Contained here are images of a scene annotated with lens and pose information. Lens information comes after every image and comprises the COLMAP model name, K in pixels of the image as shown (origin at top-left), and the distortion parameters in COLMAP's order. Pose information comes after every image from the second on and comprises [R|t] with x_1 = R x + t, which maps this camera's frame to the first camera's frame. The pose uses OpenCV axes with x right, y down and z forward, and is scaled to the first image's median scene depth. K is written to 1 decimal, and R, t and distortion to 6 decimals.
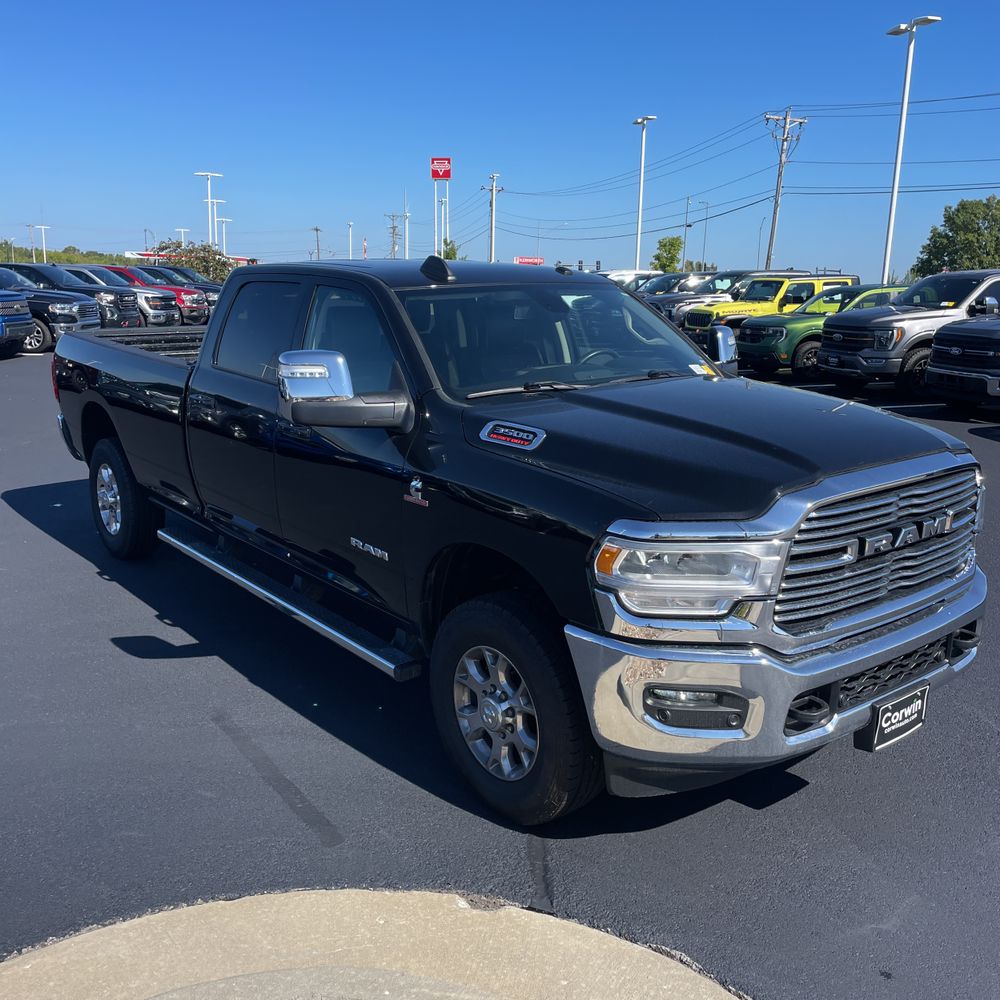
lens RADIAL K [[998.9, 0, 491.3], [0, 998.9, 492.9], [0, 0, 1]] dist [0.108058, -0.198983]
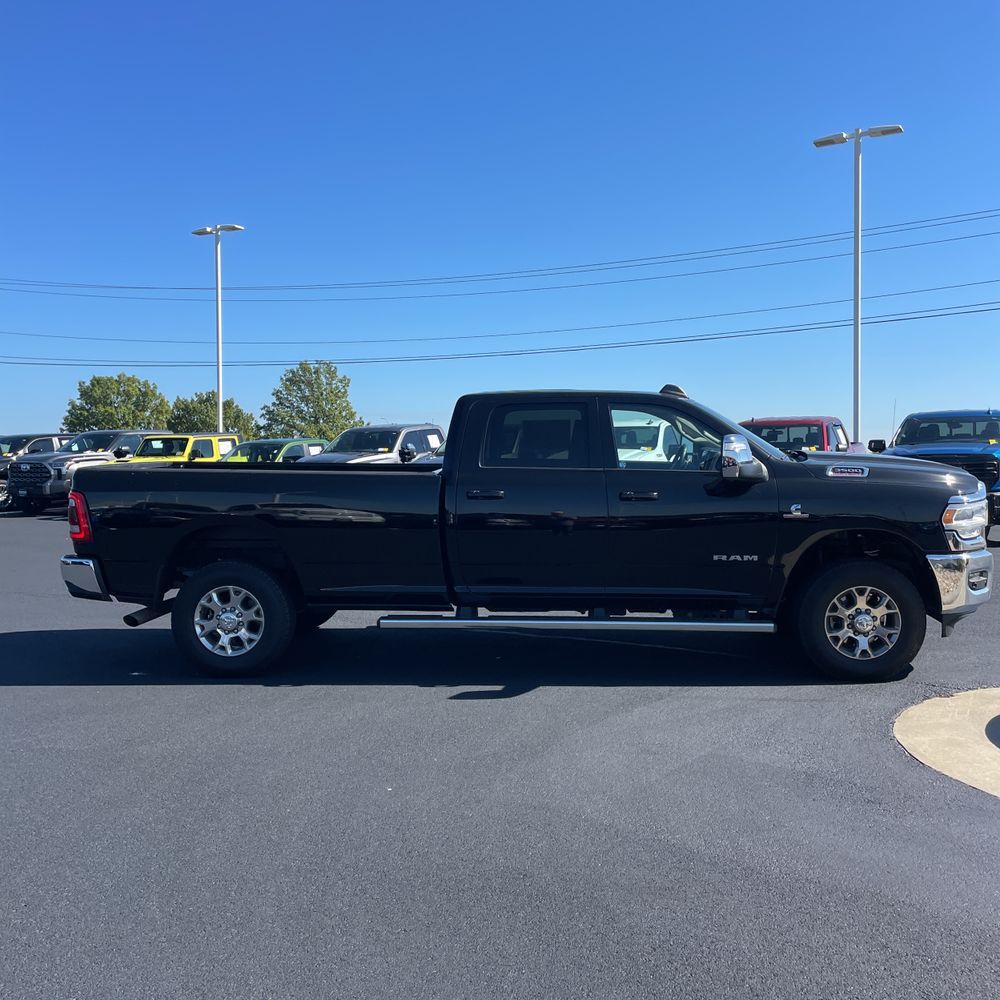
lens RADIAL K [[998.9, 0, 491.3], [0, 998.9, 492.9], [0, 0, 1]] dist [0.108058, -0.198983]
pose [[0.670702, -0.054704, 0.739707, -0.271973], [0.176952, 0.980282, -0.087949, 0.004321], [-0.720310, 0.189880, 0.667157, 0.031789]]
